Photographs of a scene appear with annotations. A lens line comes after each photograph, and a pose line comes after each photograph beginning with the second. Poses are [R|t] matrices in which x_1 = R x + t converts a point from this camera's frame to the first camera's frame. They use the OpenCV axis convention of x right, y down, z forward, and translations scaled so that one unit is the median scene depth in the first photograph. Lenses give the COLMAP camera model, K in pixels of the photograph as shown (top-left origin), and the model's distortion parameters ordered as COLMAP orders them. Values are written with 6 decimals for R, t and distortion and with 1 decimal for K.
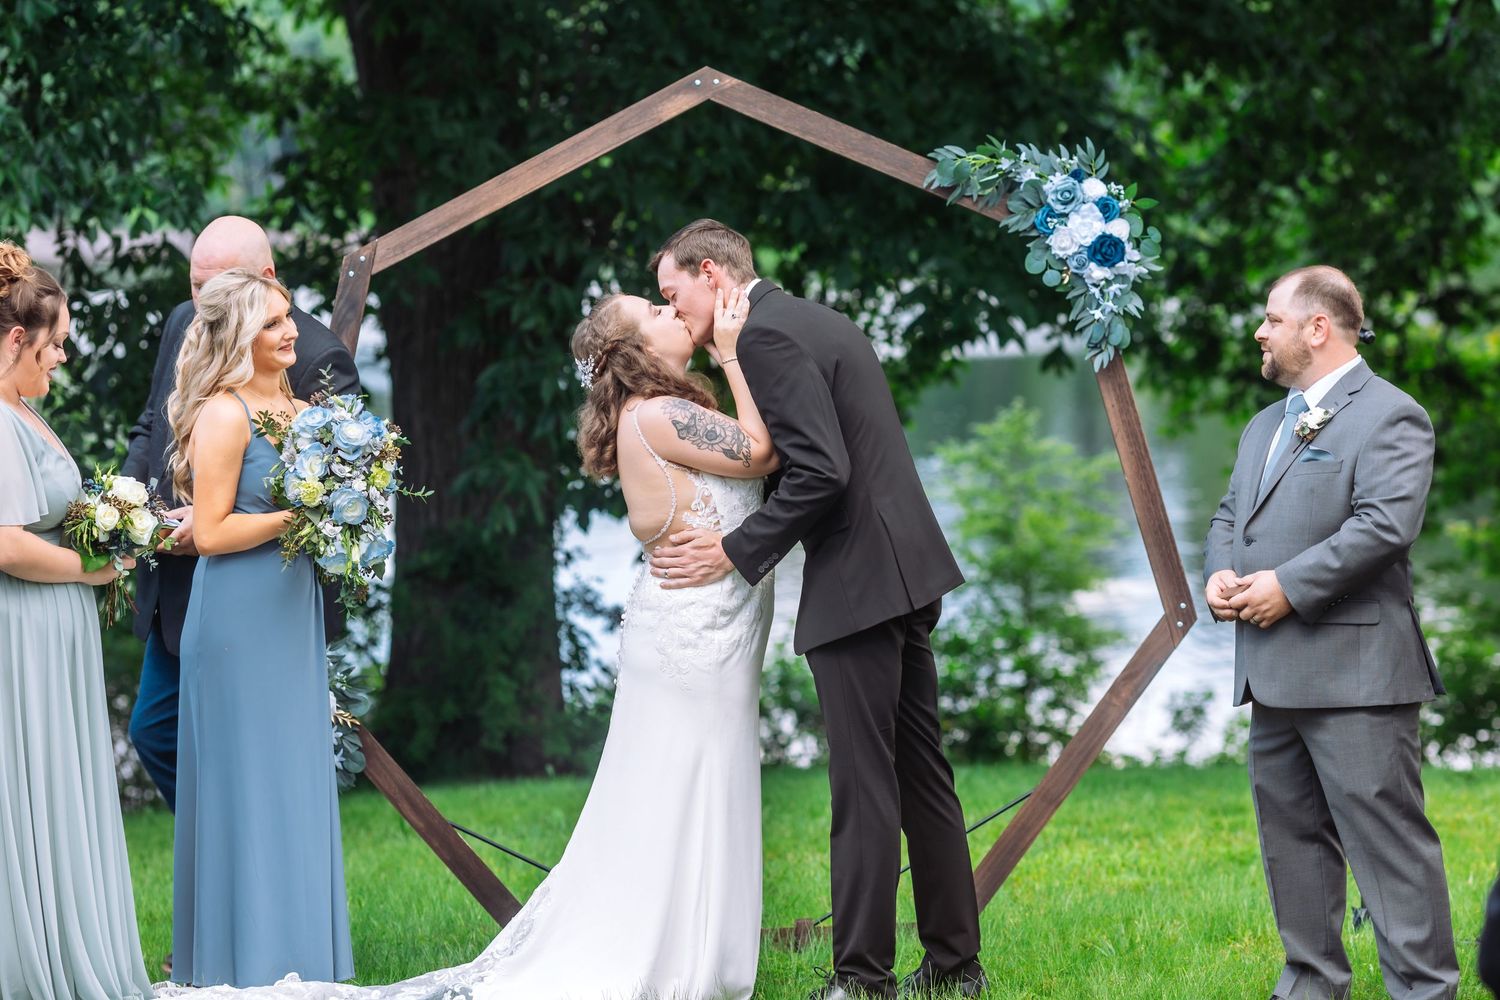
lens RADIAL K [[5907.6, 0, 750.0], [0, 5907.6, 500.0], [0, 0, 1]] dist [0.771190, 1.250731]
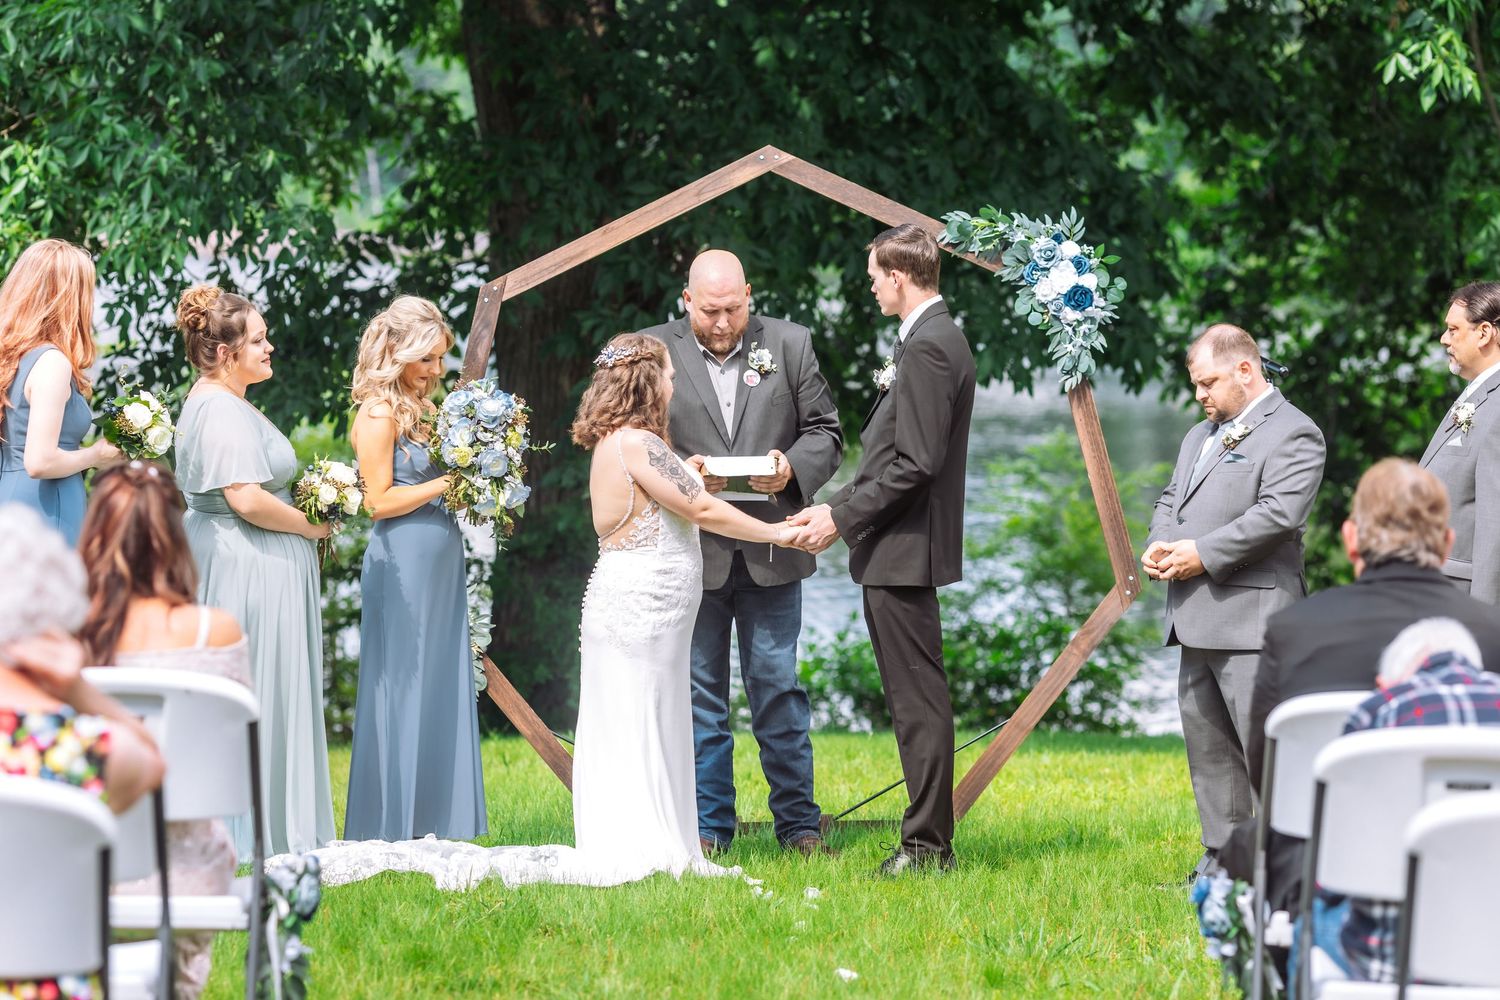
lens RADIAL K [[5785.2, 0, 750.1], [0, 5785.2, 450.5], [0, 0, 1]] dist [0.697687, -0.841019]
pose [[0.999549, 0.027205, -0.012701, 0.006244], [-0.027322, 0.999585, -0.009131, 0.004003], [0.012447, 0.009474, 0.999878, -0.245647]]
